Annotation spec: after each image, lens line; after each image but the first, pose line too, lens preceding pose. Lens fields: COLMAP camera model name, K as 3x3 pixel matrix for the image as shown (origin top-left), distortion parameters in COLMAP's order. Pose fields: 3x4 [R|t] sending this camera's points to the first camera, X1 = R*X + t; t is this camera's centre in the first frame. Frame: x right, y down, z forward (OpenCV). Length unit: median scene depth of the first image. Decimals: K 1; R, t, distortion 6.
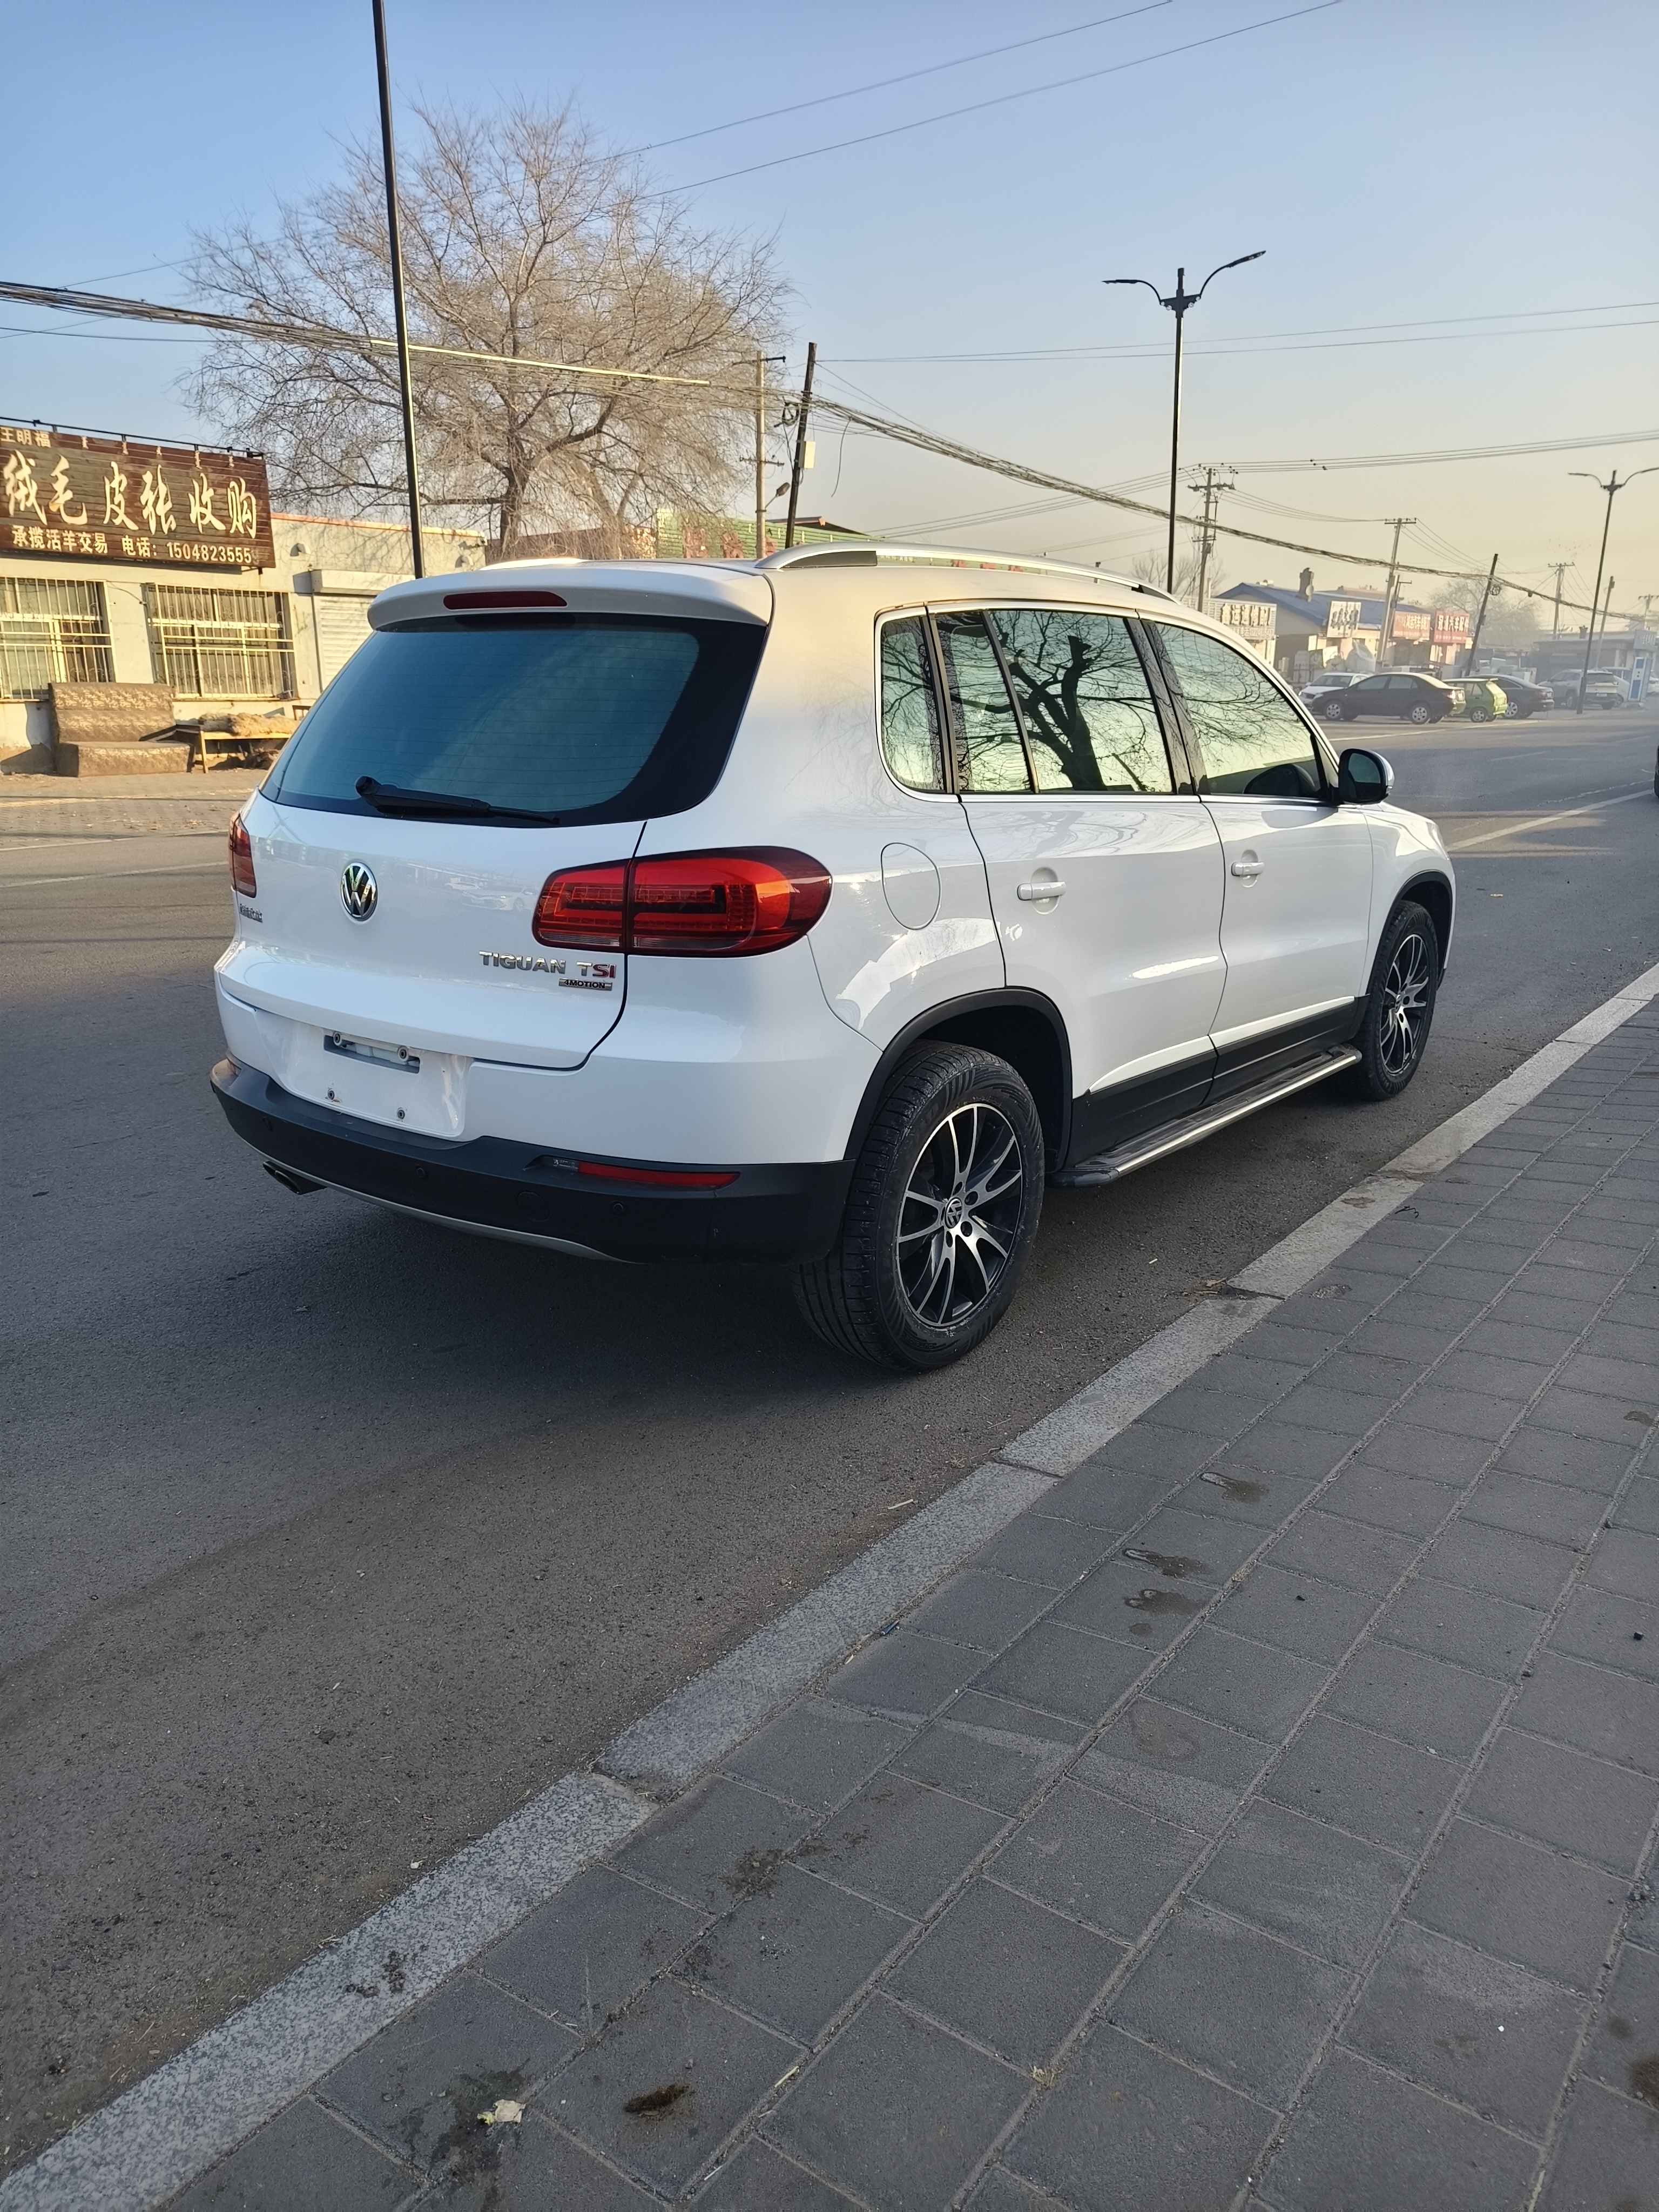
lens RADIAL K [[1513.8, 0, 834.1], [0, 1513.8, 1119.4], [0, 0, 1]] dist [0.032636, -0.030370]
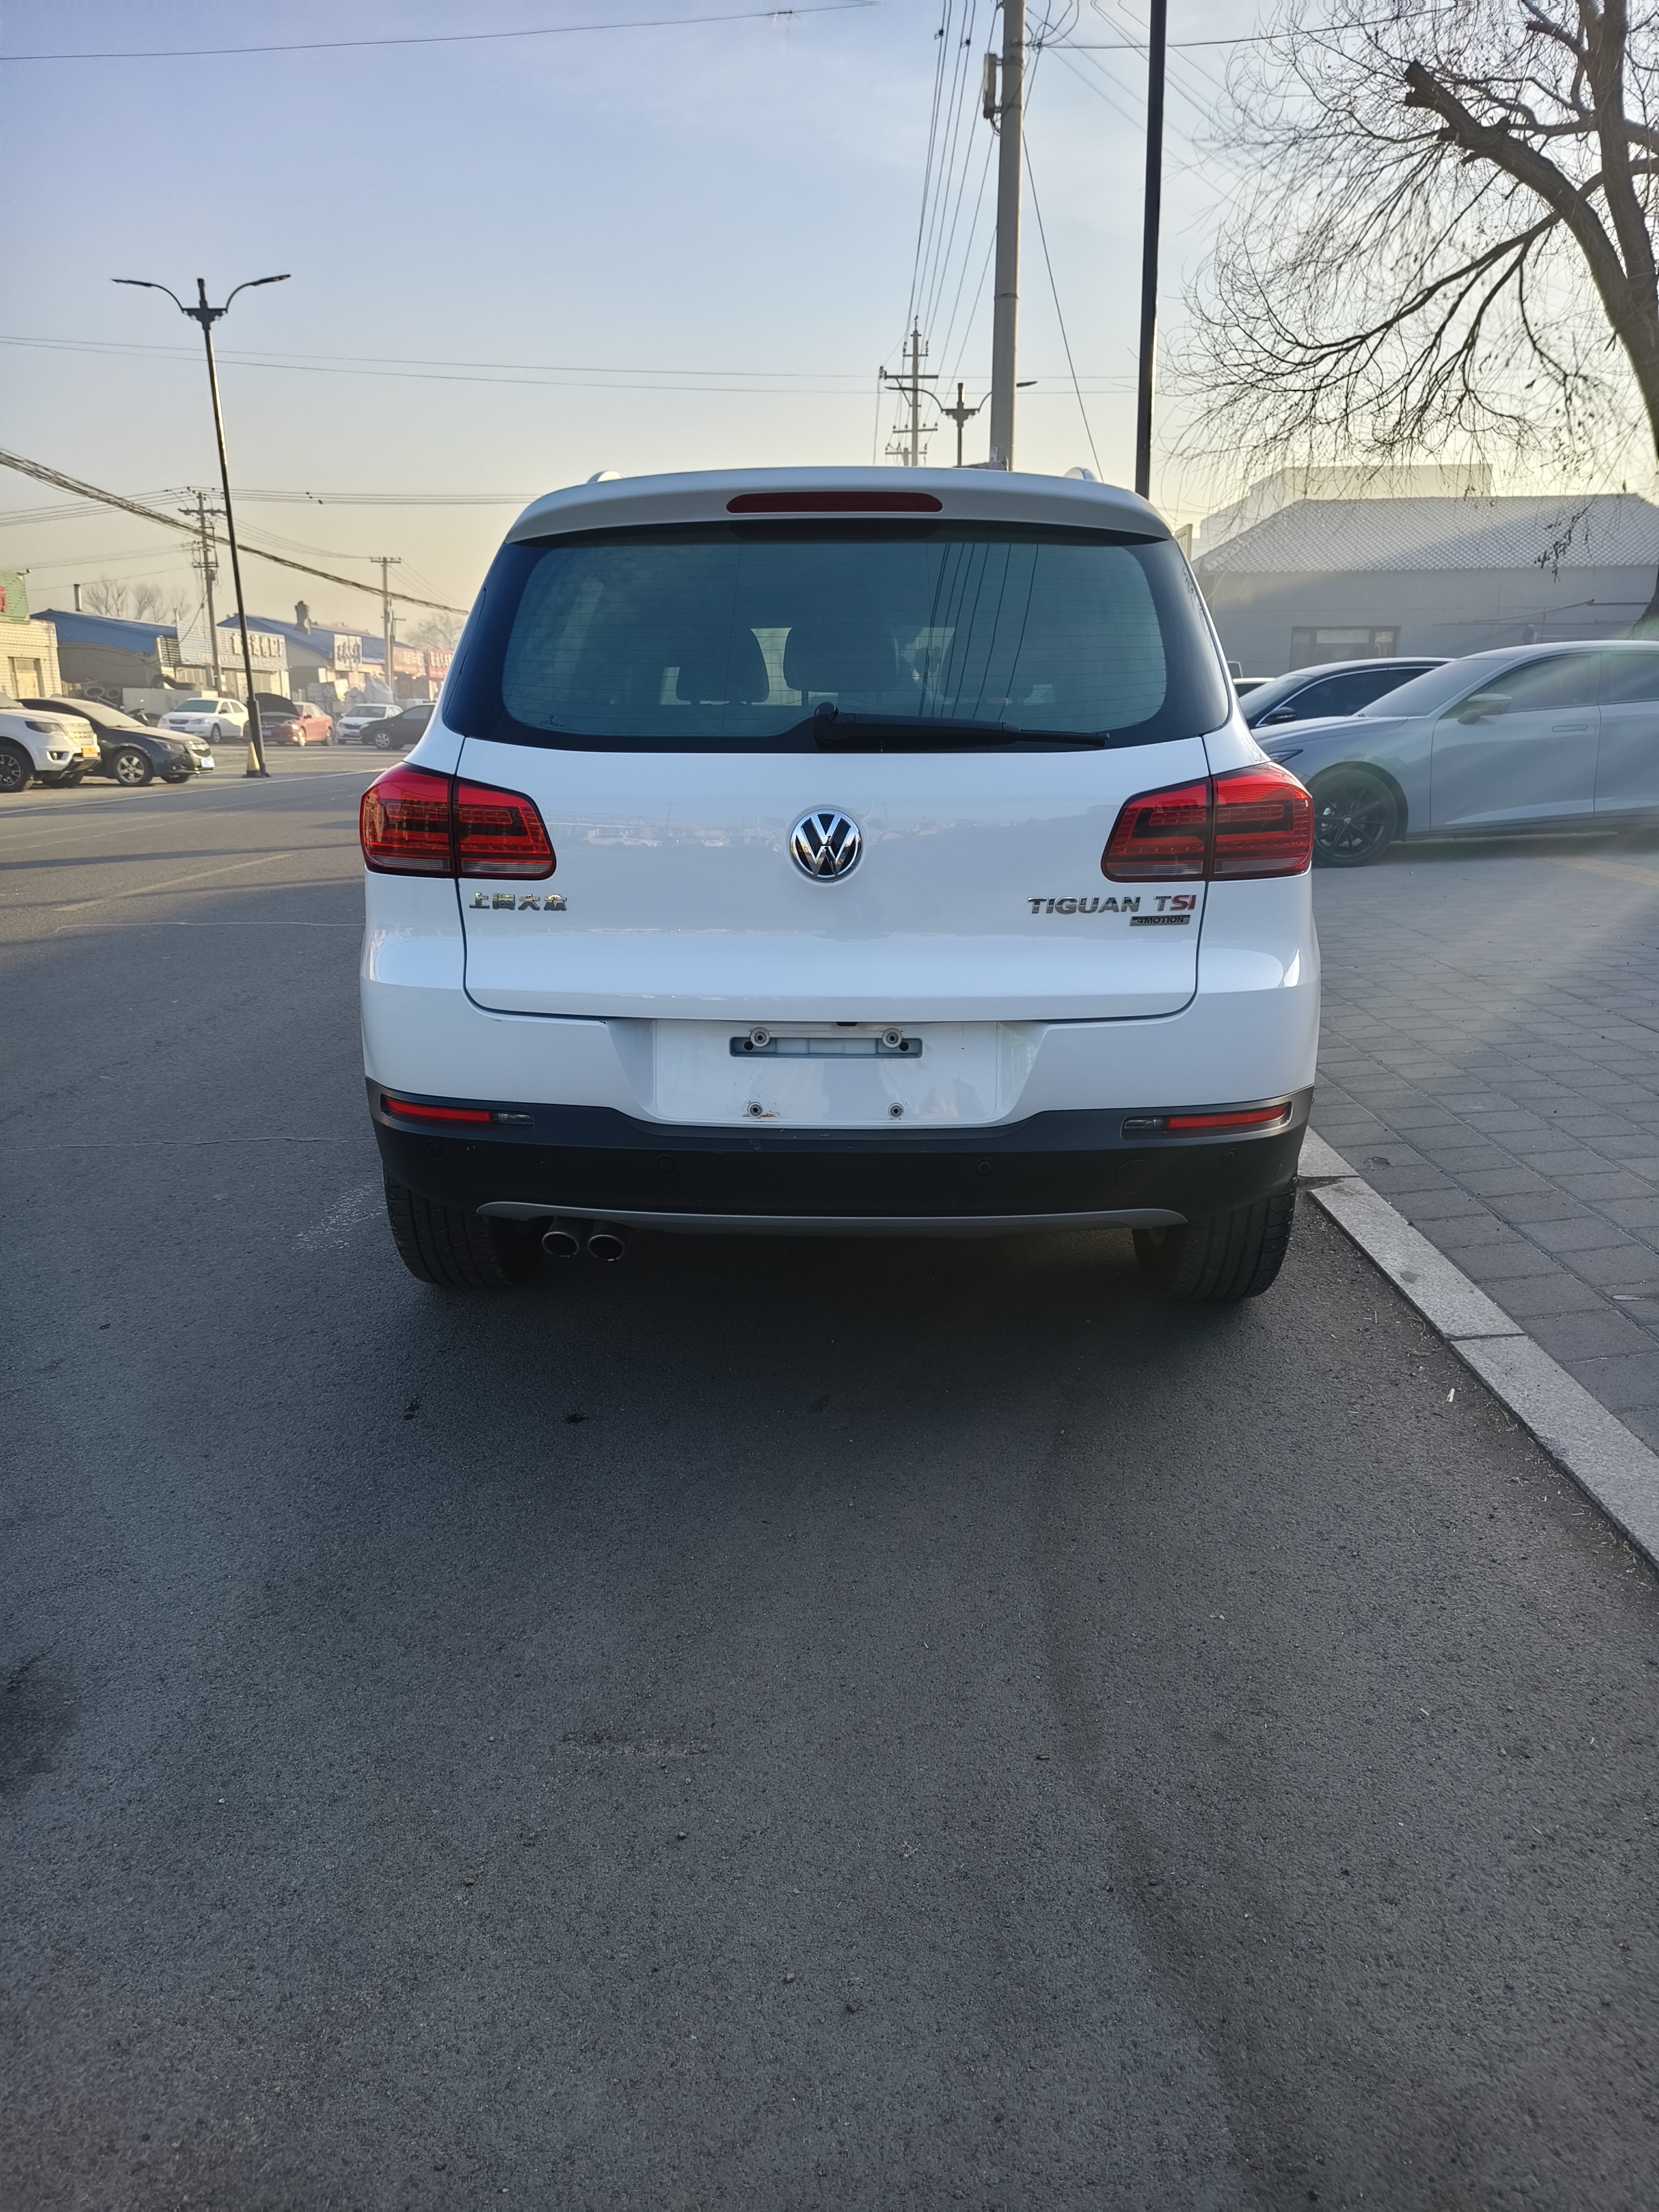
lens RADIAL K [[1513.8, 0, 832.5], [0, 1513.8, 1101.8], [0, 0, 1]] dist [0.032636, -0.030370]
pose [[0.809032, -0.151050, 0.568023, -0.742373], [0.169427, 0.985325, 0.020706, -0.029575], [-0.562815, 0.079487, 0.822752, 0.326477]]
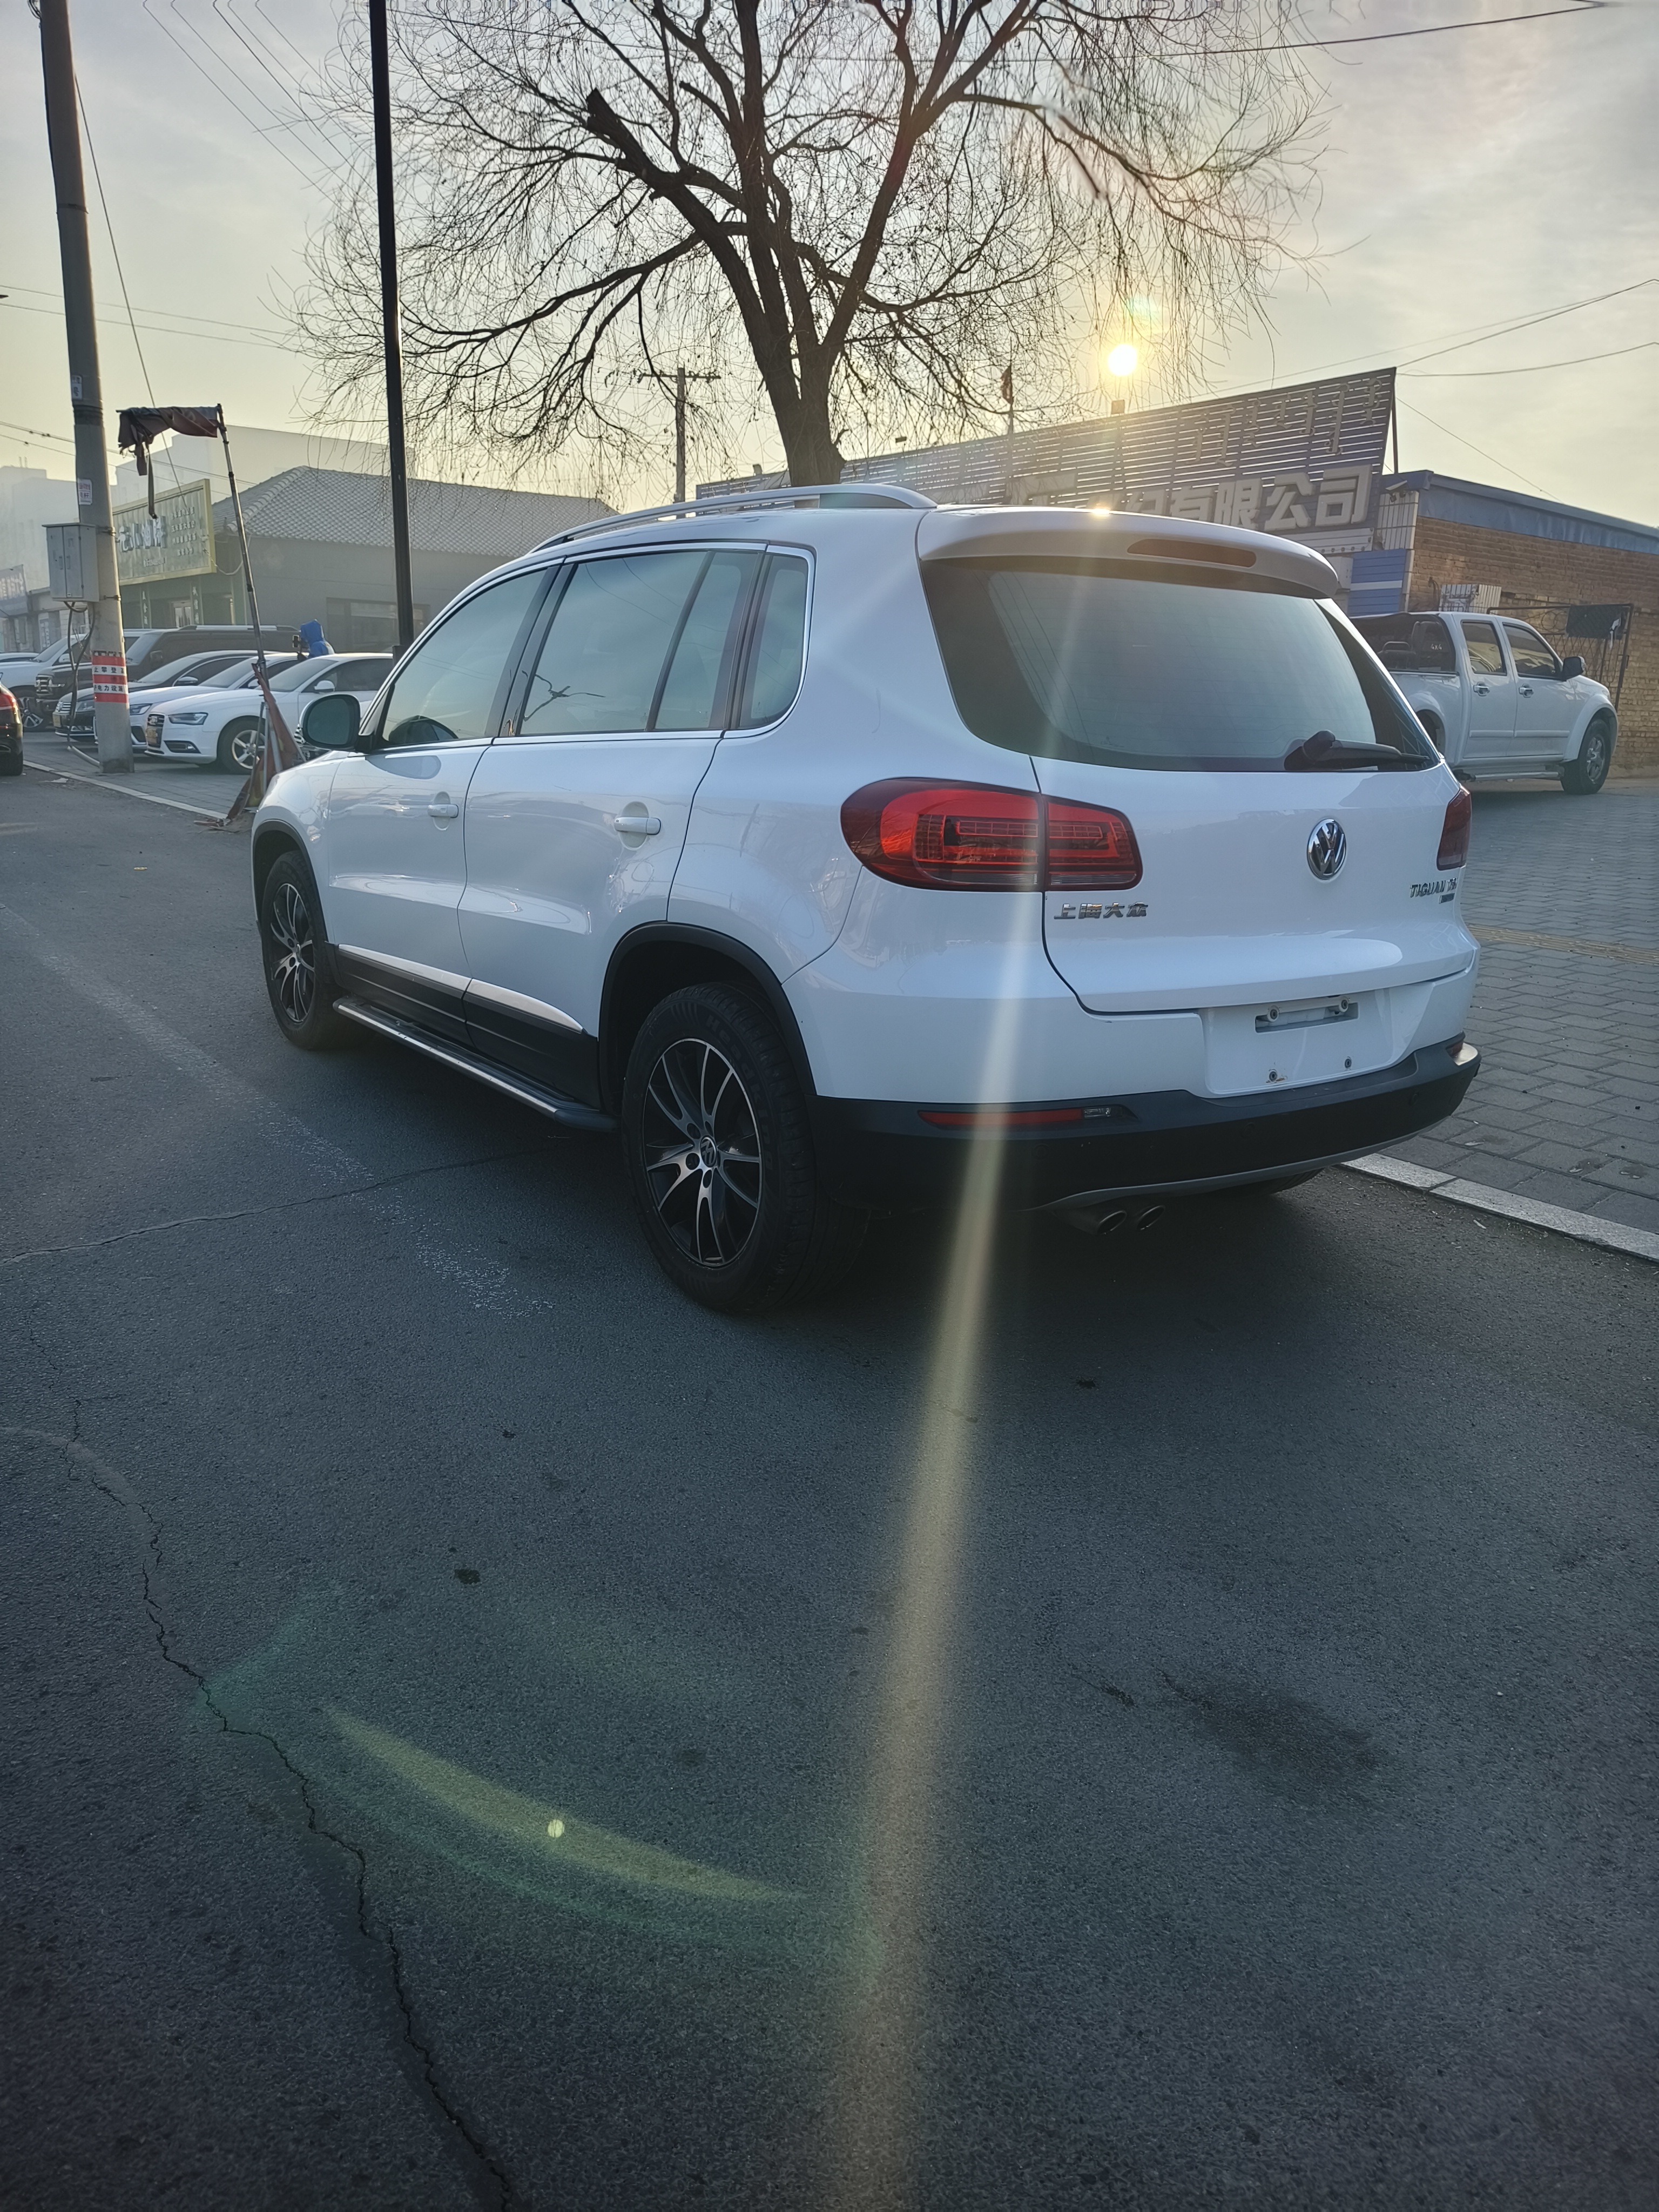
lens RADIAL K [[1513.8, 0, 811.8], [0, 1513.8, 1110.7], [0, 0, 1]] dist [0.032636, -0.030370]
pose [[0.287919, -0.245513, 0.925649, -1.275172], [0.237176, 0.954747, 0.179458, -0.229294], [-0.927820, 0.167872, 0.333120, 0.952439]]
